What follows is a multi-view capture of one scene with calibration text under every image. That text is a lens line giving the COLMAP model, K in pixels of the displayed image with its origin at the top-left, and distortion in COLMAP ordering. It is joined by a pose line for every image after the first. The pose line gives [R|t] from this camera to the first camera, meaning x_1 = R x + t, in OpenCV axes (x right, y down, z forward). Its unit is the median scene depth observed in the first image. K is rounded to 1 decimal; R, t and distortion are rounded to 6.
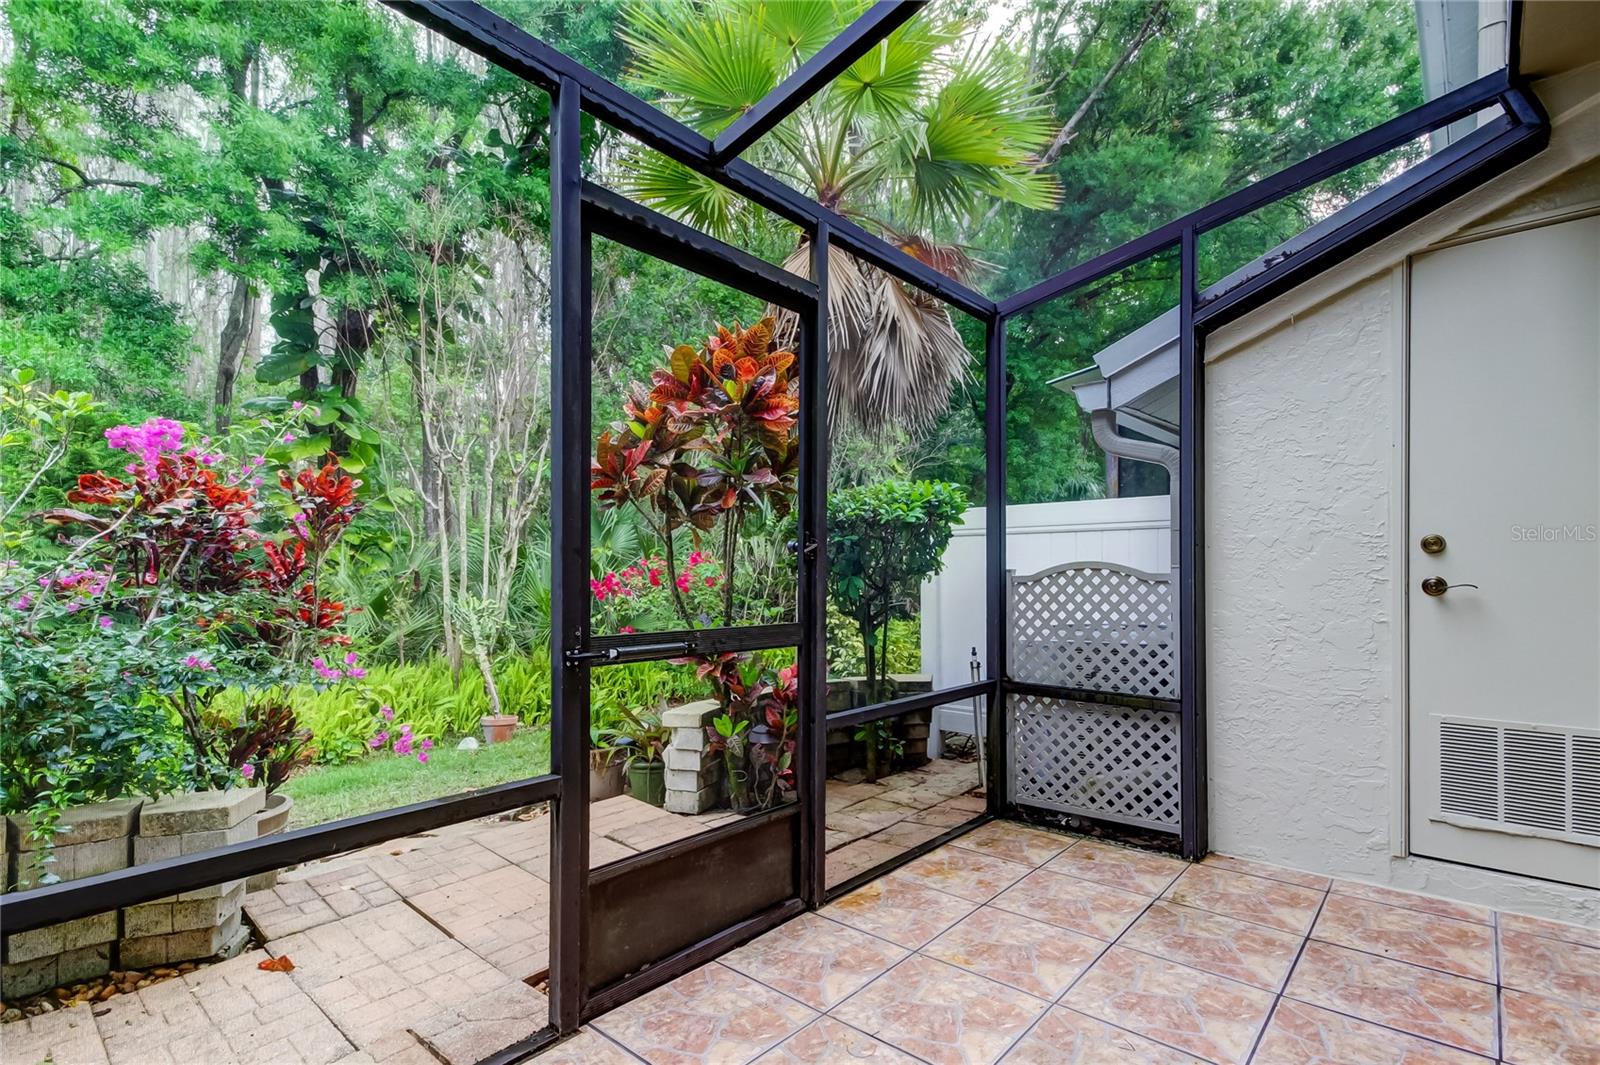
lens RADIAL K [[751.0, 0, 799.2], [0, 751.0, 555.0], [0, 0, 1]] dist [0.017669, -0.000754]
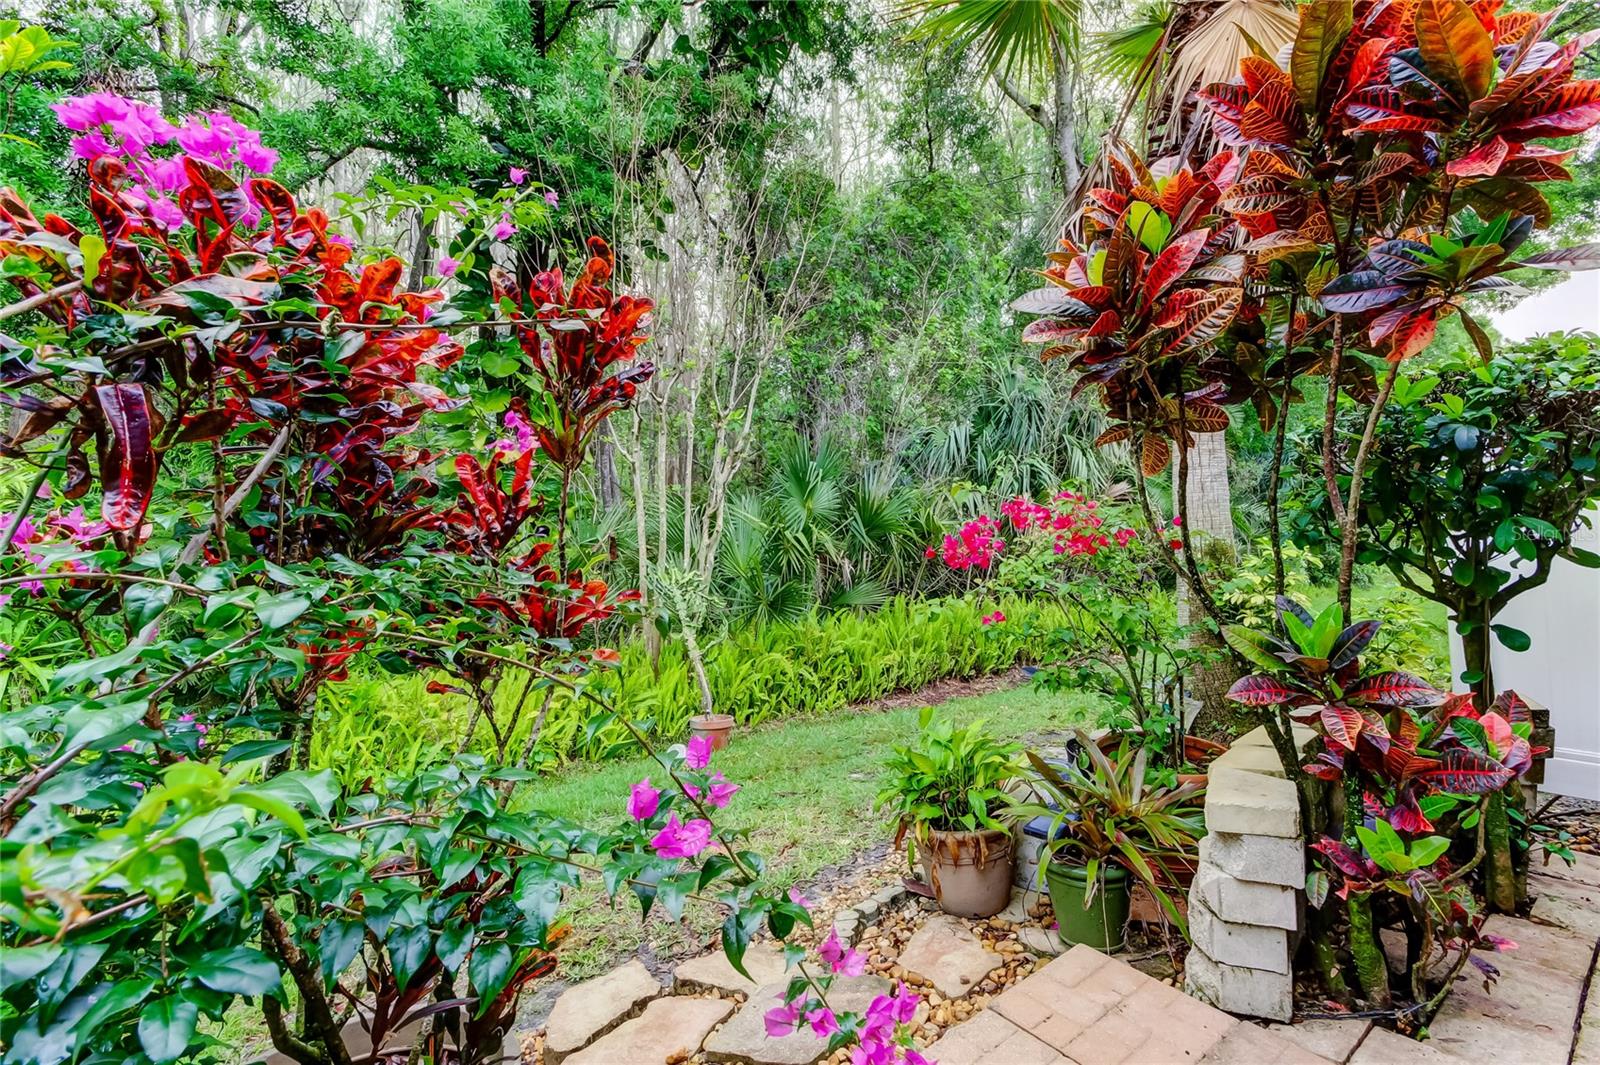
lens RADIAL K [[691.7, 0, 804.5], [0, 691.7, 498.1], [0, 0, 1]] dist [0.014258, -0.000092]
pose [[0.991202, -0.027184, -0.129536, -0.210162], [0.021816, 0.998851, -0.042681, 0.016109], [0.130547, 0.039479, 0.990656, 0.289889]]
